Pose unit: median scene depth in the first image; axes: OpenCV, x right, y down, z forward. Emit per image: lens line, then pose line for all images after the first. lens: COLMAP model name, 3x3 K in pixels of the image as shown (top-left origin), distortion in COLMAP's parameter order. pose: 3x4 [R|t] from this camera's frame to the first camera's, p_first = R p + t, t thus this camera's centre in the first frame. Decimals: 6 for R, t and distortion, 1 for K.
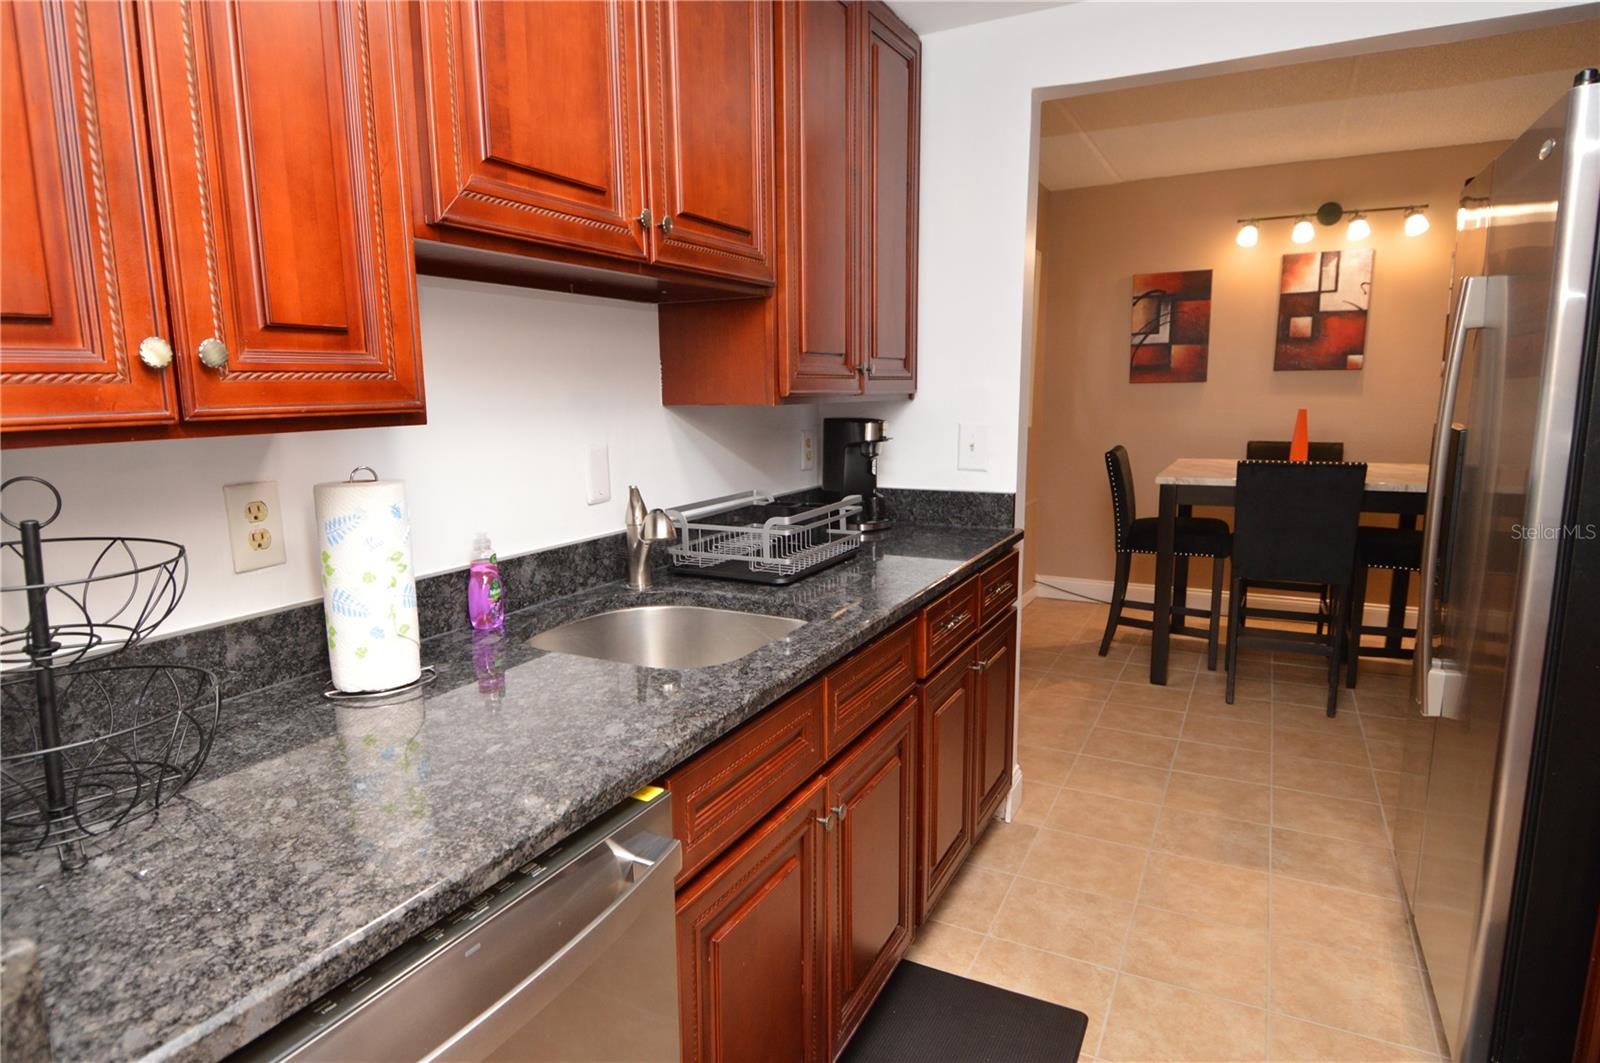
lens RADIAL K [[892.7, 0, 779.1], [0, 892.7, 541.2], [0, 0, 1]] dist [0.027541, -0.038836]
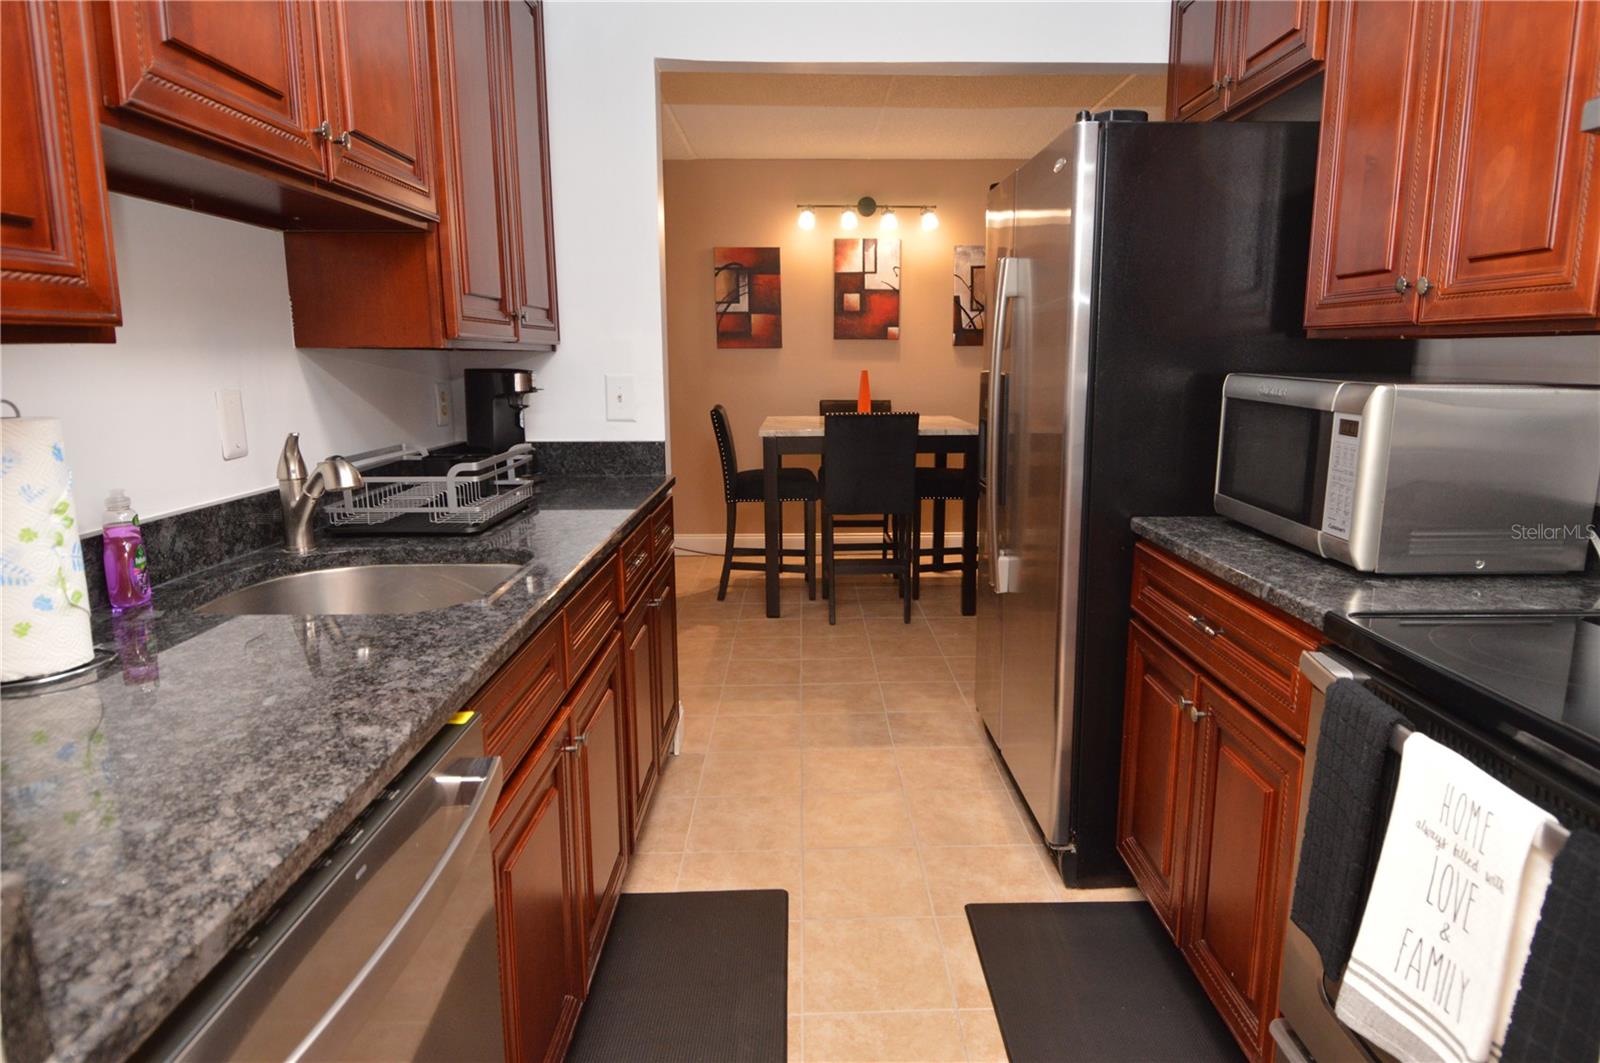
lens RADIAL K [[917.0, 0, 823.4], [0, 917.0, 518.3], [0, 0, 1]] dist [0.026056, -0.044023]
pose [[0.866530, -0.074896, 0.493474, -0.118841], [0.075098, 0.996987, 0.019447, 0.031227], [-0.493443, 0.020208, 0.869543, -0.033613]]
